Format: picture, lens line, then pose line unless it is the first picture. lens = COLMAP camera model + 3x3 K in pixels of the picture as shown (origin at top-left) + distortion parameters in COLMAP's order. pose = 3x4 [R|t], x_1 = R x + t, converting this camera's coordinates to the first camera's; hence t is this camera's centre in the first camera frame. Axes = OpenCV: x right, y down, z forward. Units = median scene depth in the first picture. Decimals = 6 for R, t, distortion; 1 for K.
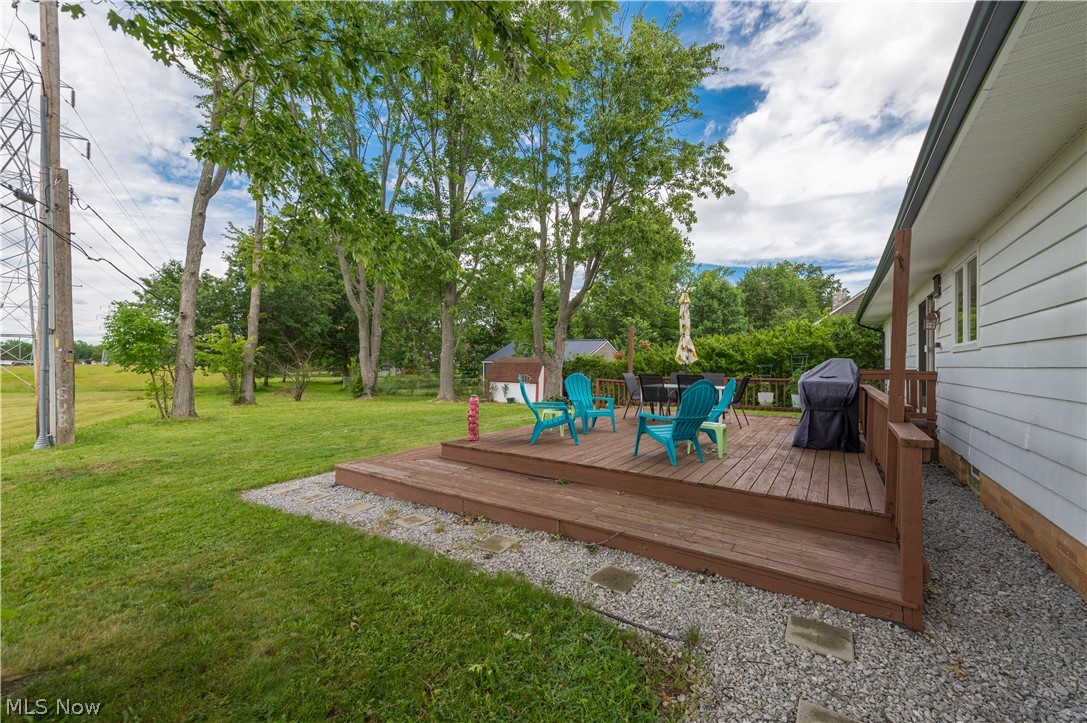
lens RADIAL K [[430.3, 0, 553.5], [0, 430.3, 363.2], [0, 0, 1]] dist [0.002784, -0.000431]
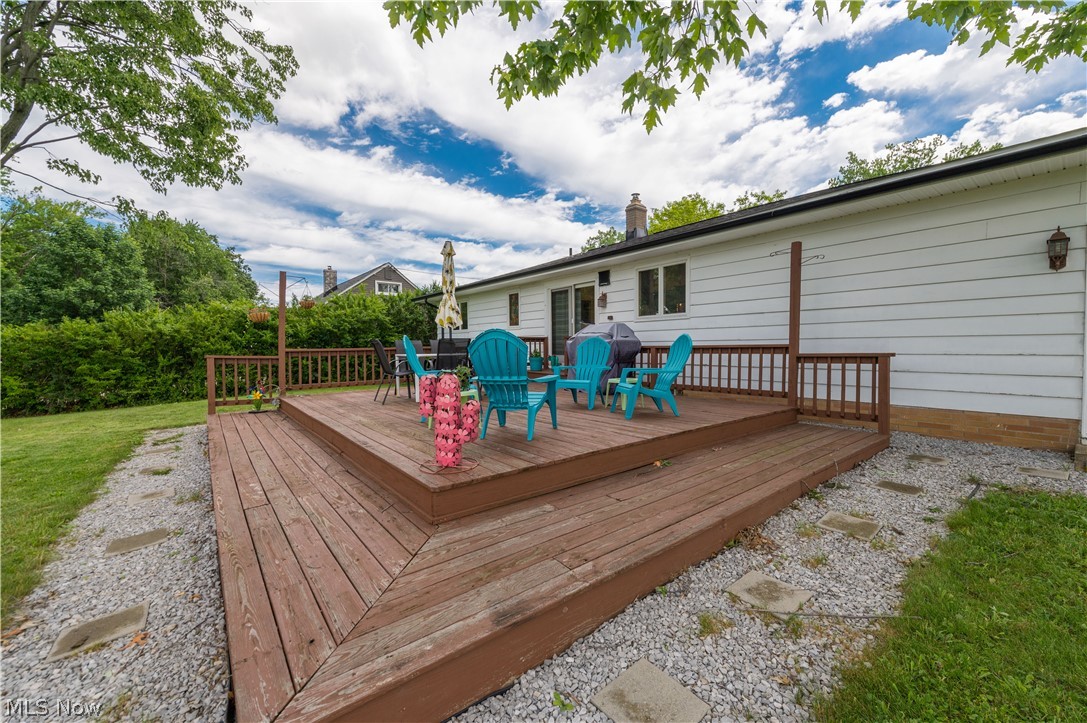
lens RADIAL K [[430.3, 0, 552.0], [0, 430.3, 364.2], [0, 0, 1]] dist [0.002784, -0.000431]
pose [[0.293154, -0.047572, 0.954881, -0.729172], [0.005323, 0.998827, 0.048128, 0.054998], [-0.956050, -0.009026, 0.293064, 0.907144]]
